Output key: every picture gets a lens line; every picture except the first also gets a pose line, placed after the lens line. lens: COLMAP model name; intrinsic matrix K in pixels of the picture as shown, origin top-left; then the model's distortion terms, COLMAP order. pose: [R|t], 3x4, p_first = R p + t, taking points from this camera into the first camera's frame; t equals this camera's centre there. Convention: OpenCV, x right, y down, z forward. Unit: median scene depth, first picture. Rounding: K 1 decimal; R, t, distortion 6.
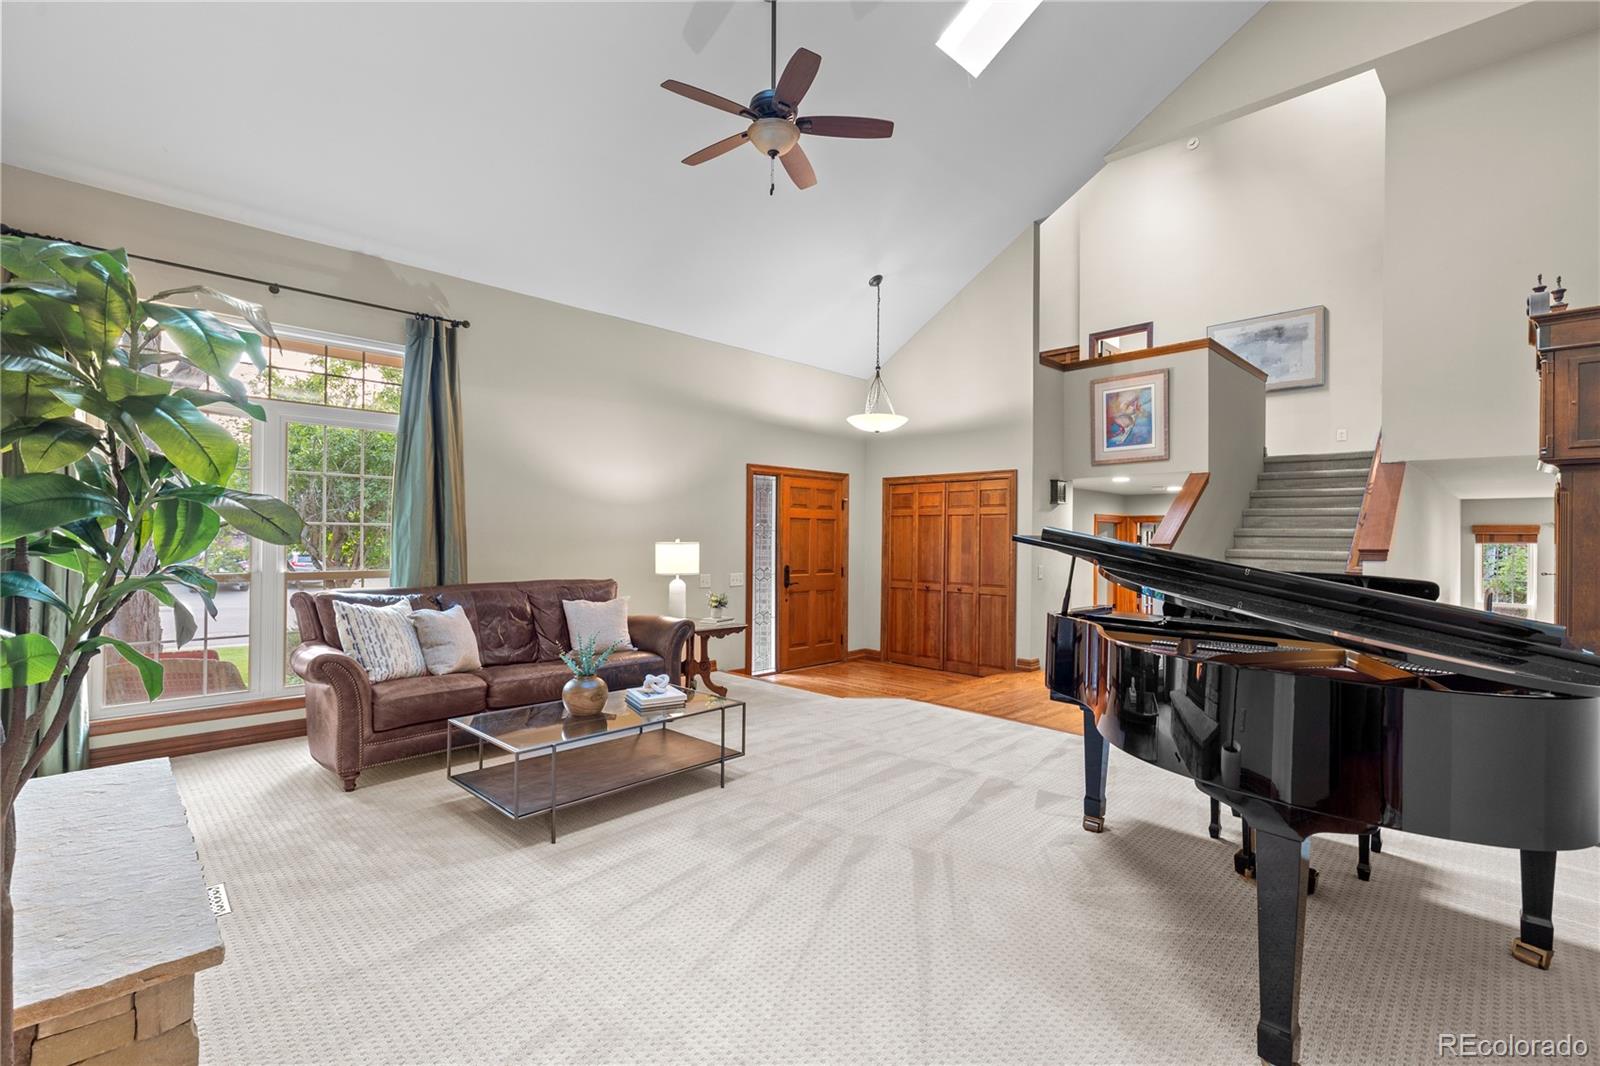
lens RADIAL K [[718.2, 0, 795.6], [0, 718.2, 535.4], [0, 0, 1]] dist [0.002688, -0.000132]
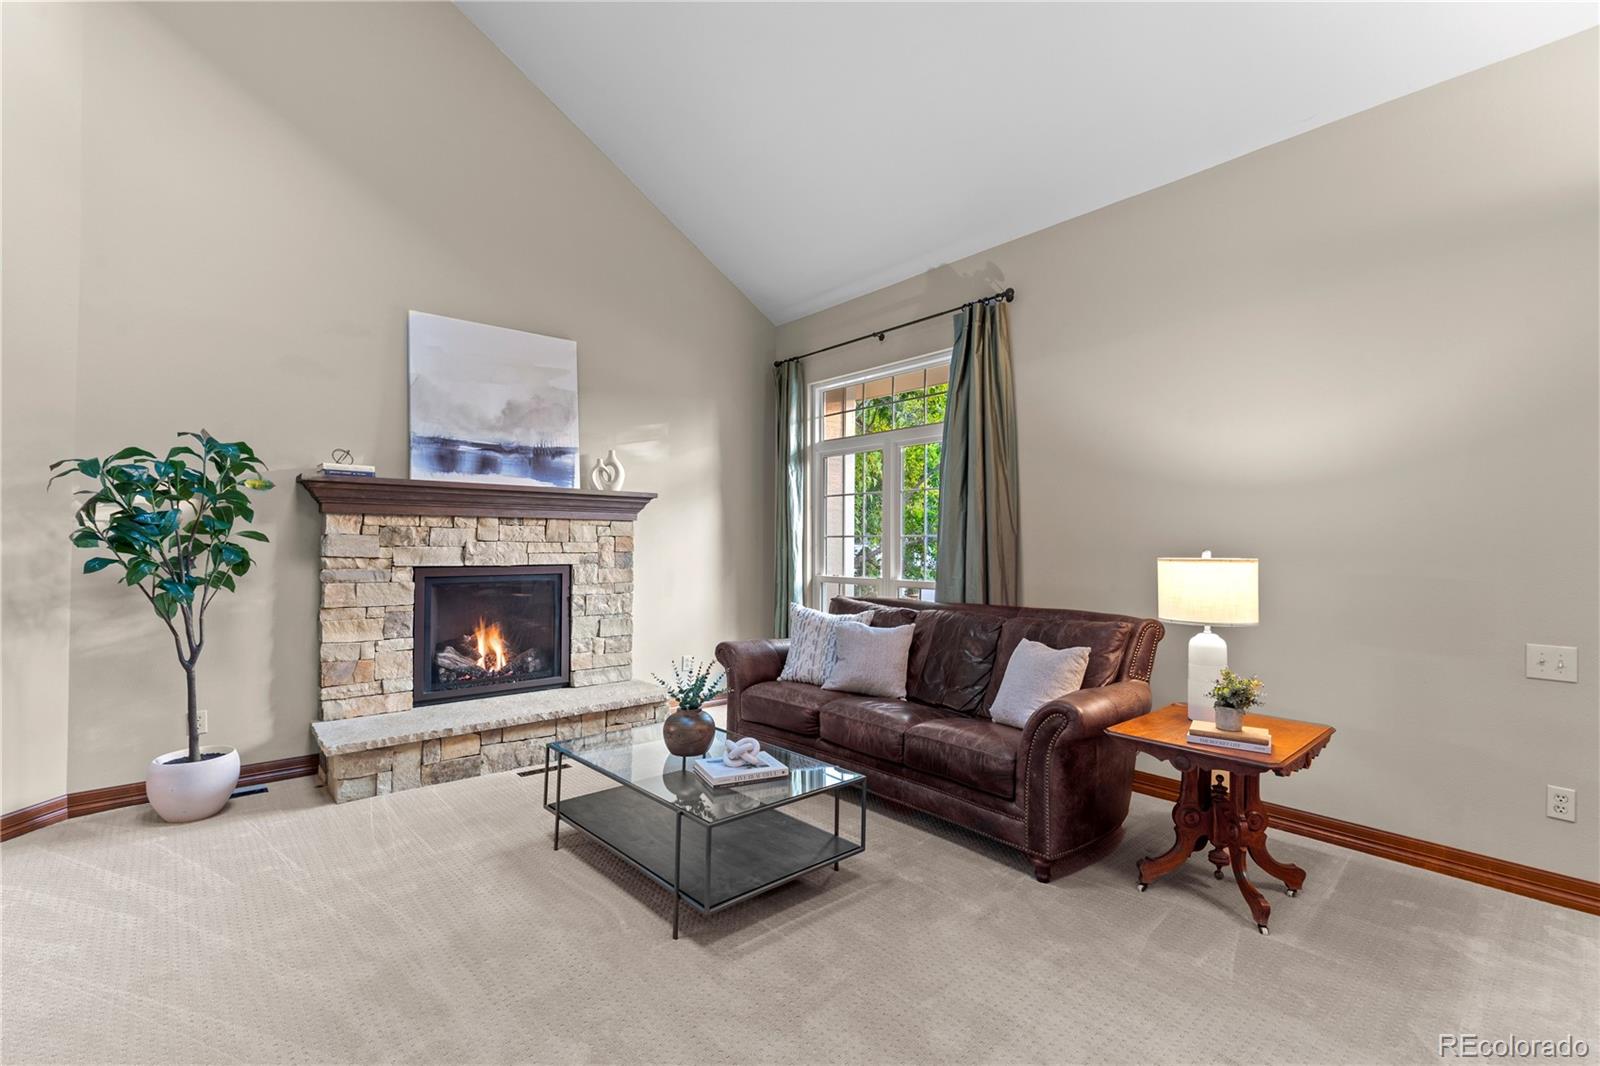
lens RADIAL K [[718.2, 0, 796.1], [0, 718.2, 538.4], [0, 0, 1]] dist [0.002688, -0.000132]
pose [[-0.047858, -0.016481, -0.998718, 0.355042], [0.002011, 0.999860, -0.016596, 0.003130], [0.998852, -0.002803, -0.047818, 0.740156]]
